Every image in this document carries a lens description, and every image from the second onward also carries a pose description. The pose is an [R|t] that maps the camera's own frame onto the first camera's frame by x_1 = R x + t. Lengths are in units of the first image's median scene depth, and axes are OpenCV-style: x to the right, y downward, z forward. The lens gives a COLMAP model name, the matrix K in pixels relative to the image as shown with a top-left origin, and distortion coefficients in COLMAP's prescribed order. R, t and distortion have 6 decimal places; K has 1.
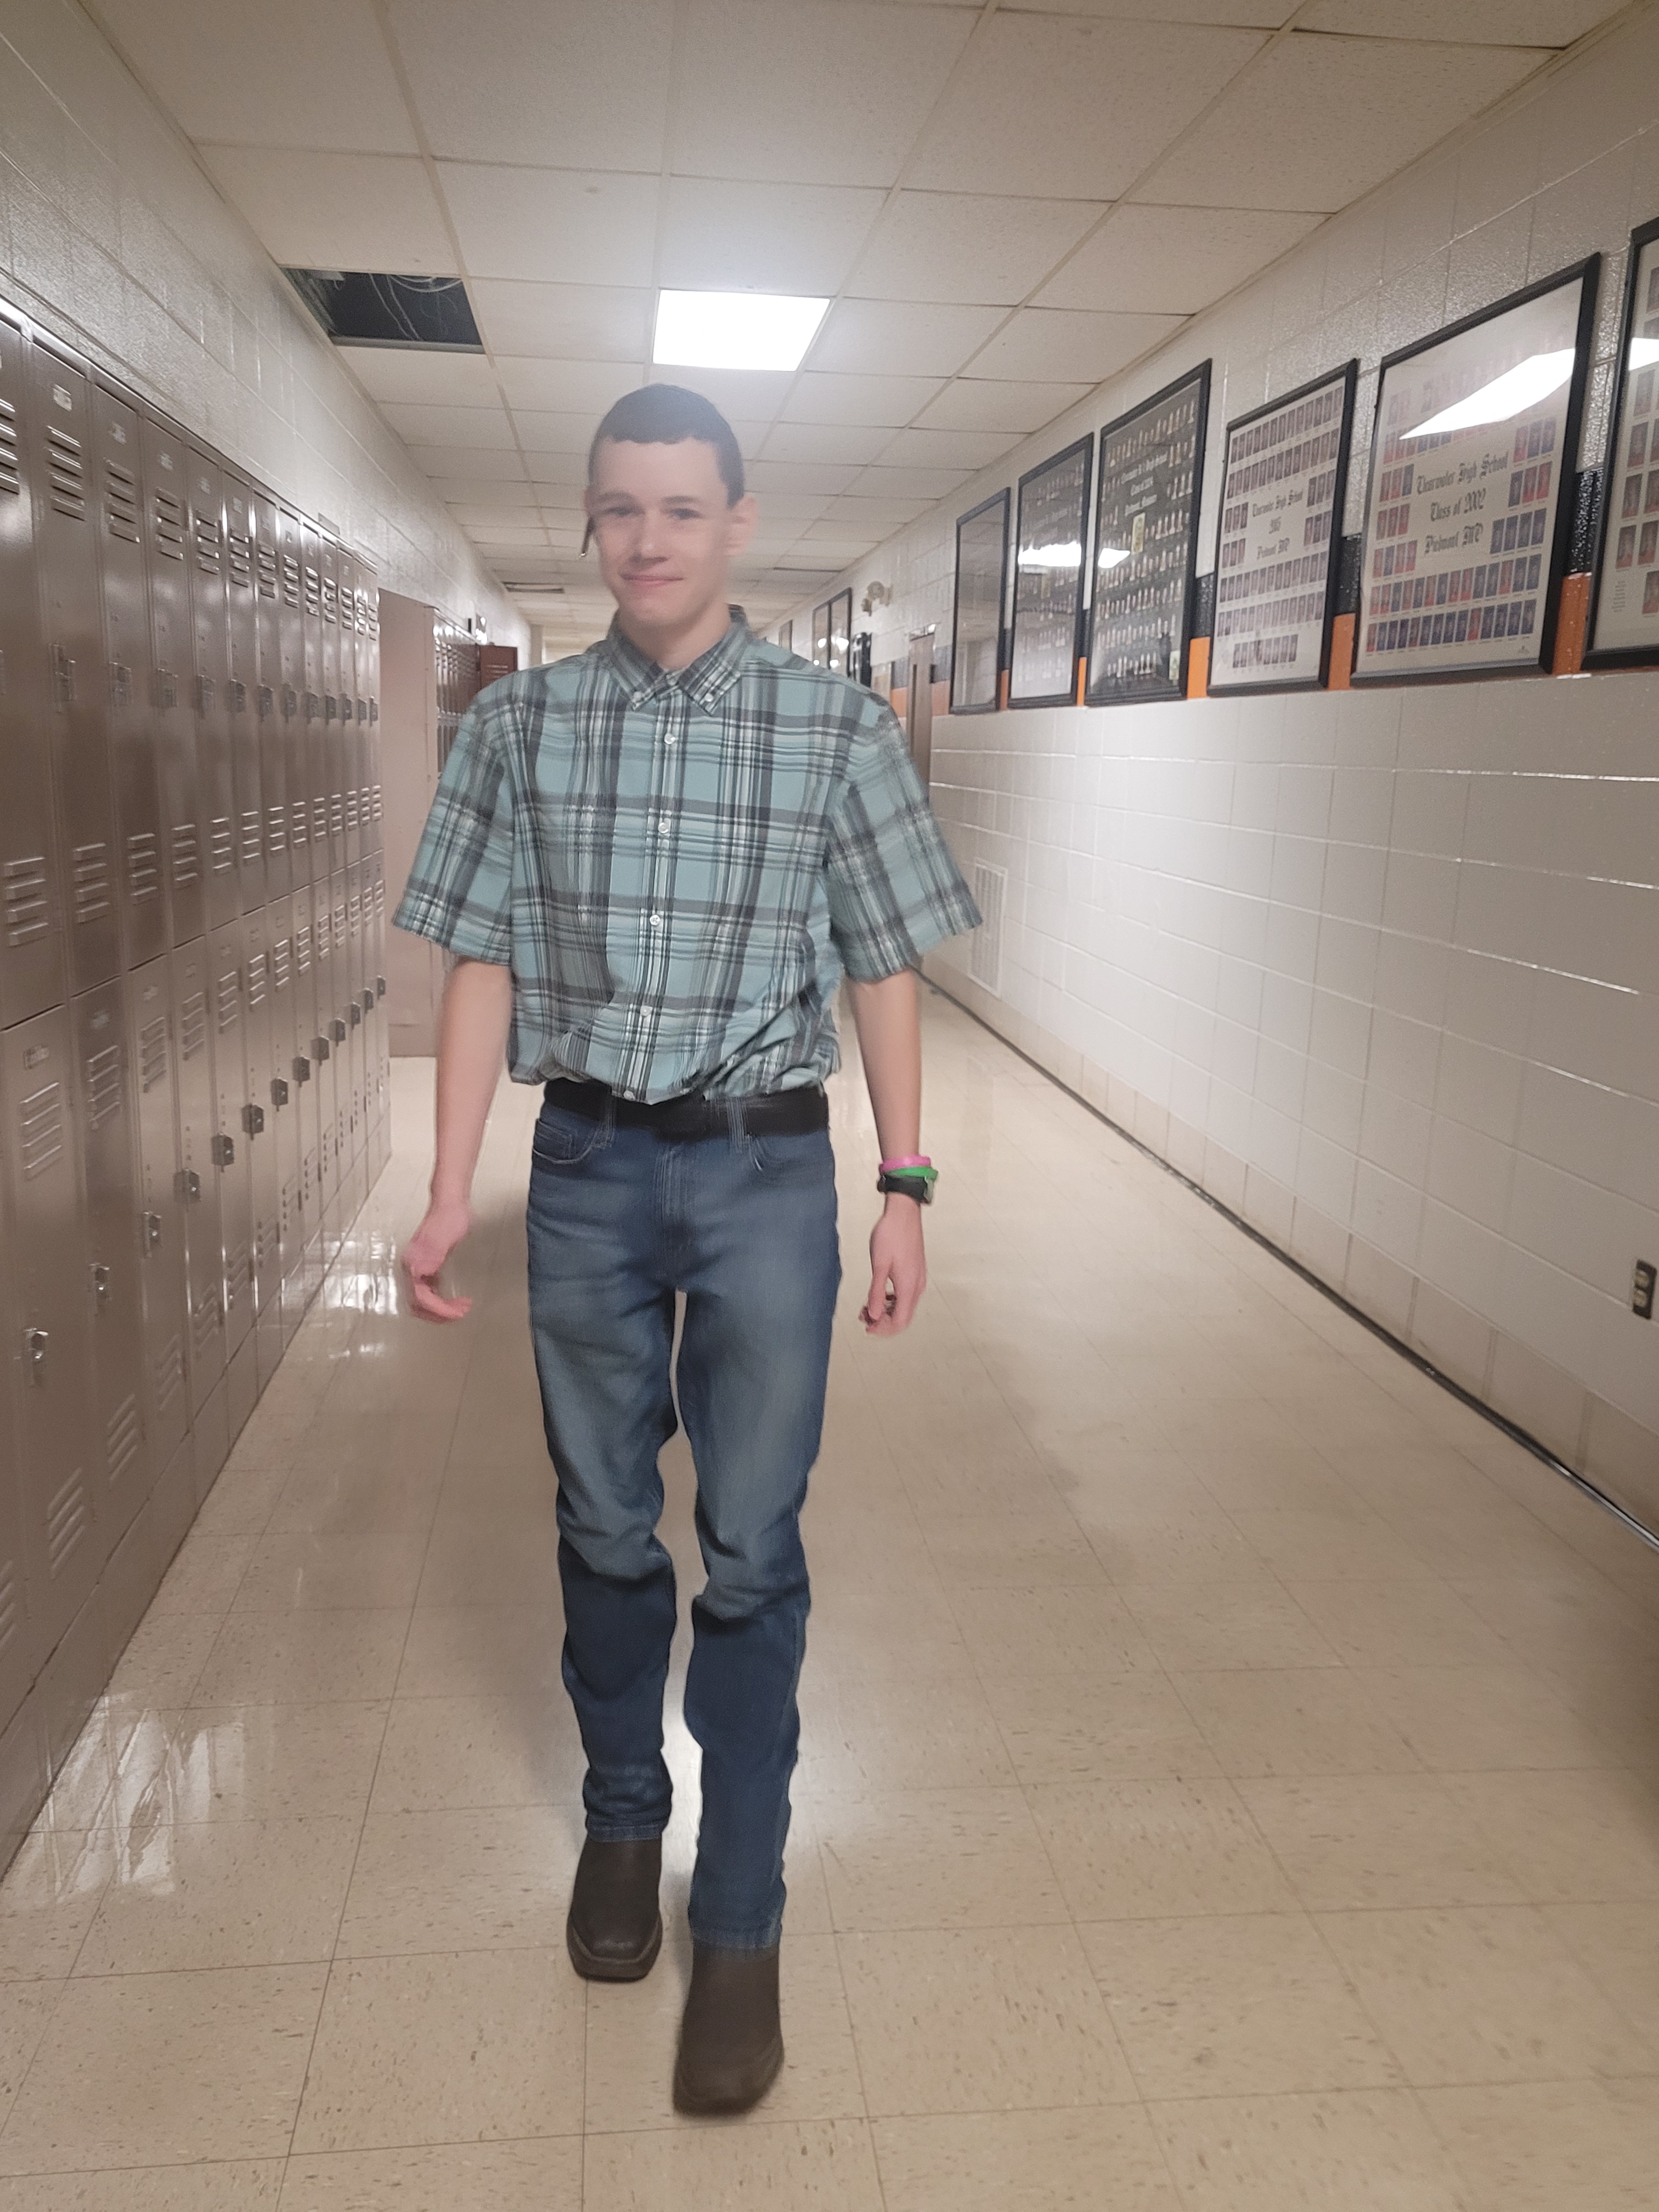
lens RADIAL K [[1821.1, 0, 806.8], [0, 1821.1, 1124.5], [0, 0, 1]] dist [0.053260, -0.044992]
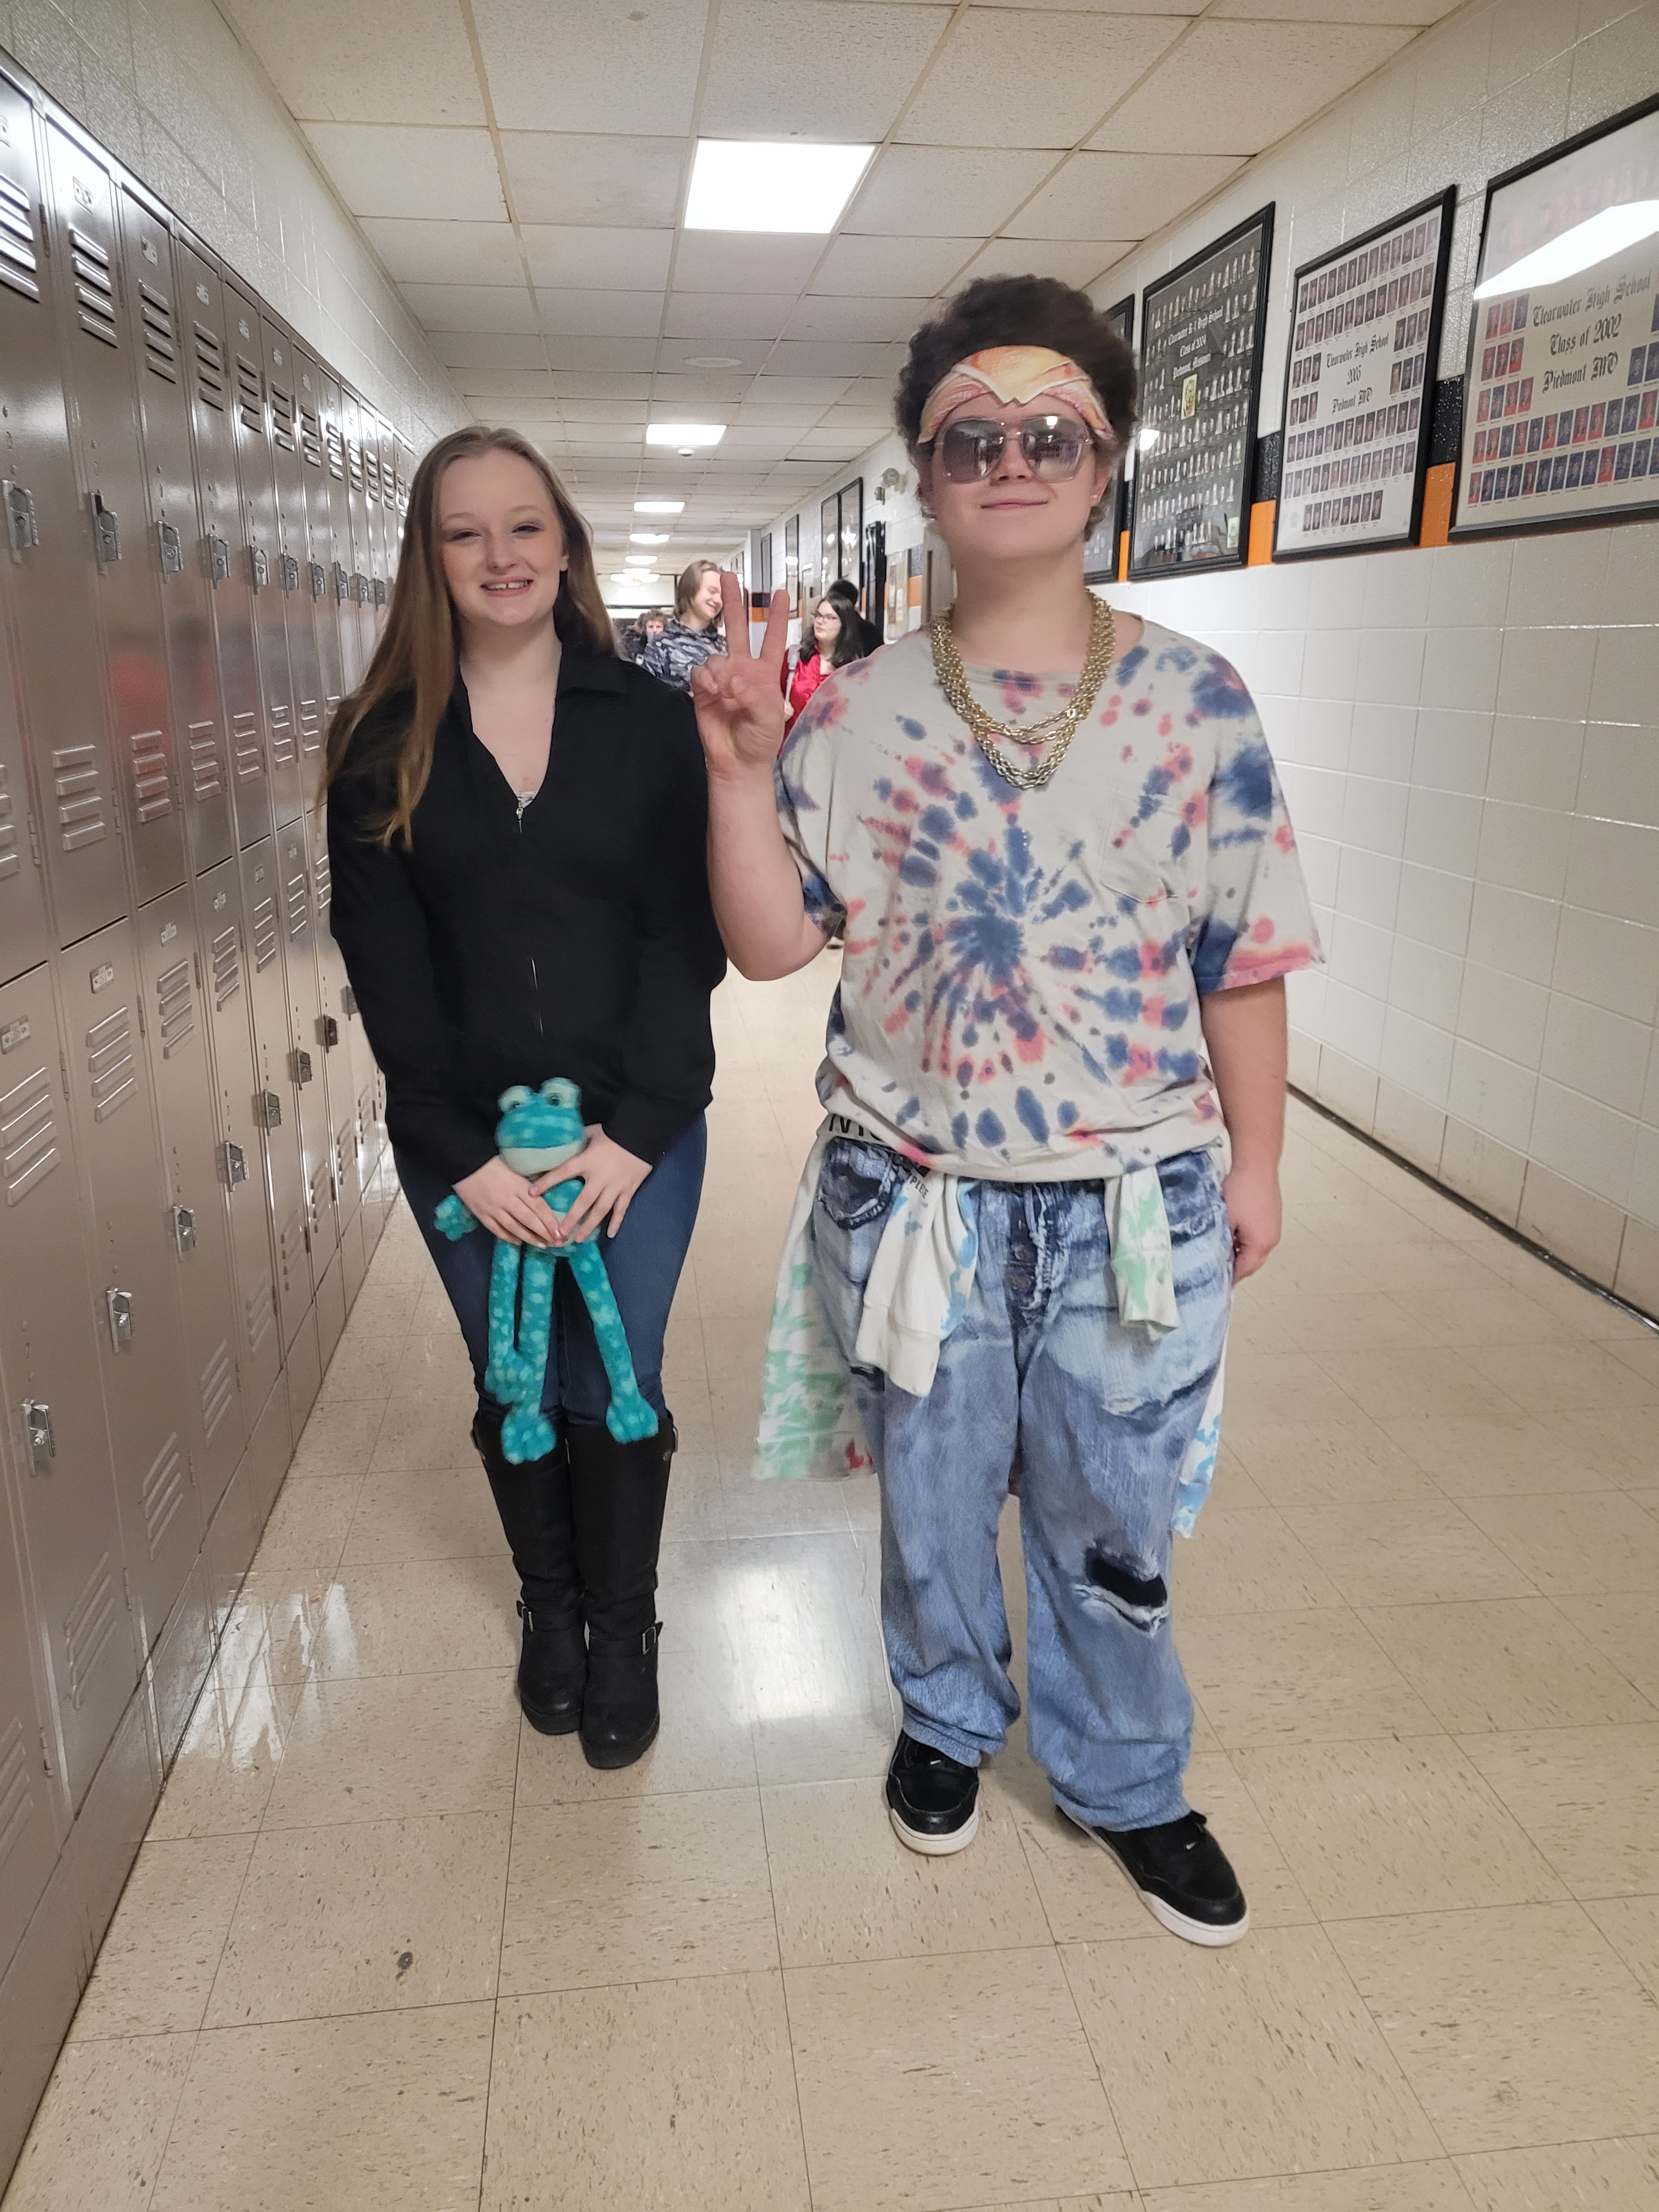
lens RADIAL K [[1683.0, 0, 818.9], [0, 1683.0, 1130.2], [0, 0, 1]] dist [0.062399, -0.061584]
pose [[0.999635, -0.026245, 0.006386, -0.043721], [0.025696, 0.996877, 0.074674, -0.008336], [-0.008326, -0.074483, 0.997188, 0.095823]]
